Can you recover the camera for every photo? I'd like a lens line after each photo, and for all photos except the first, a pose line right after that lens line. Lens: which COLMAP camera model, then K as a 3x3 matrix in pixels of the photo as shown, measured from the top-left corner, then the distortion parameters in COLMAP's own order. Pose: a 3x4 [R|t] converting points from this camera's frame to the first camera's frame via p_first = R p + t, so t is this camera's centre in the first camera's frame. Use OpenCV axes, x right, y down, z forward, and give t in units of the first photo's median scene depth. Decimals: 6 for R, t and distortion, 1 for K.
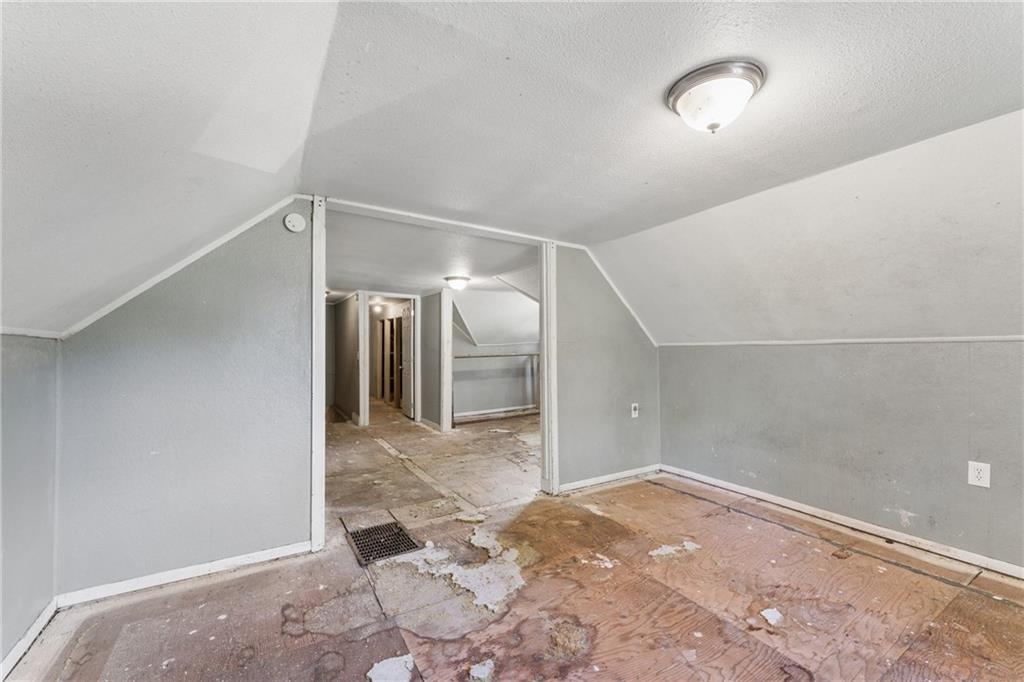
lens RADIAL K [[410.2, 0, 508.2], [0, 410.2, 349.1], [0, 0, 1]] dist [-0.003637, 0.001007]
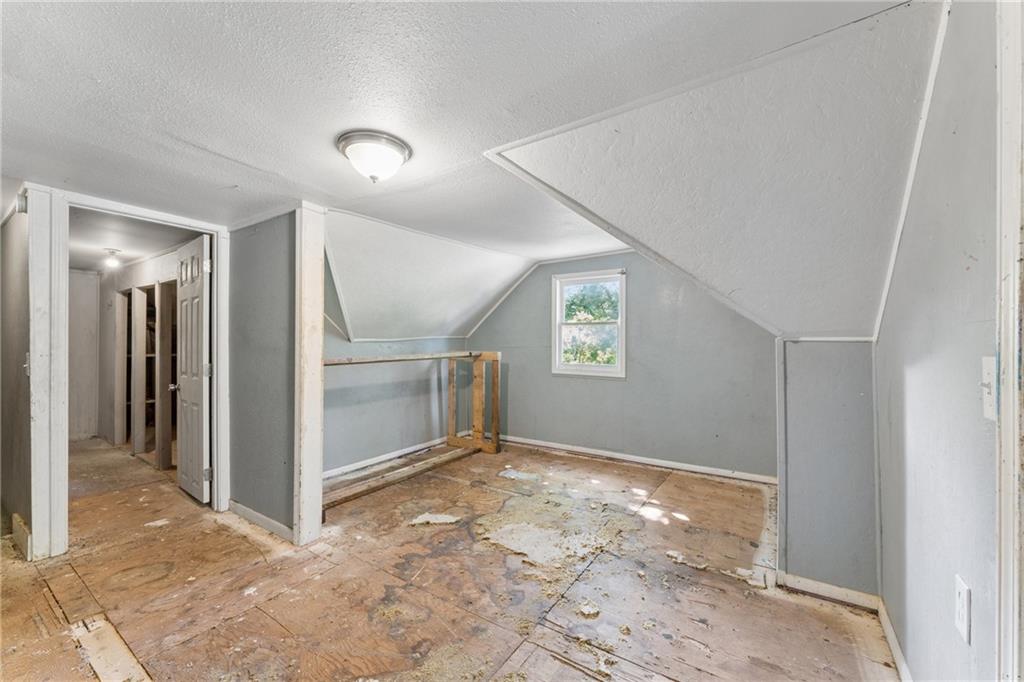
lens RADIAL K [[410.2, 0, 508.0], [0, 410.2, 348.3], [0, 0, 1]] dist [-0.003637, 0.001007]
pose [[0.906201, 0.001750, 0.422844, -0.119236], [-0.000654, 0.999996, -0.002736, 0.002077], [-0.422847, 0.002203, 0.906198, 0.438034]]
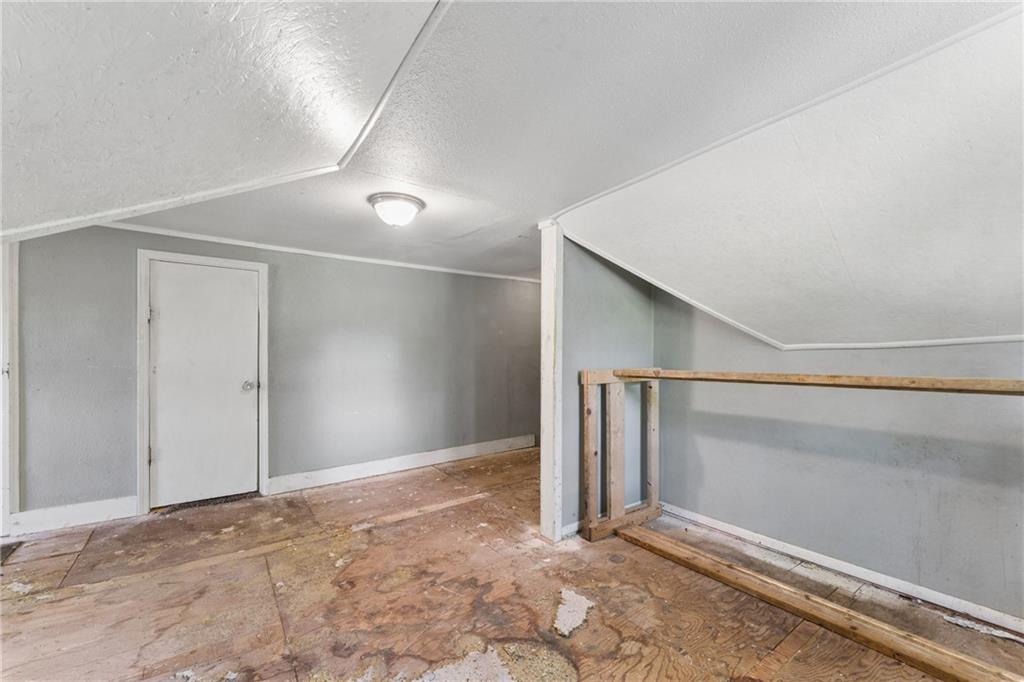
lens RADIAL K [[410.2, 0, 513.5], [0, 410.2, 351.3], [0, 0, 1]] dist [-0.003637, 0.001007]
pose [[0.092884, 0.005180, -0.995663, 0.244291], [-0.012364, 0.999915, 0.004049, -0.004502], [0.995600, 0.011934, 0.092940, 0.758820]]
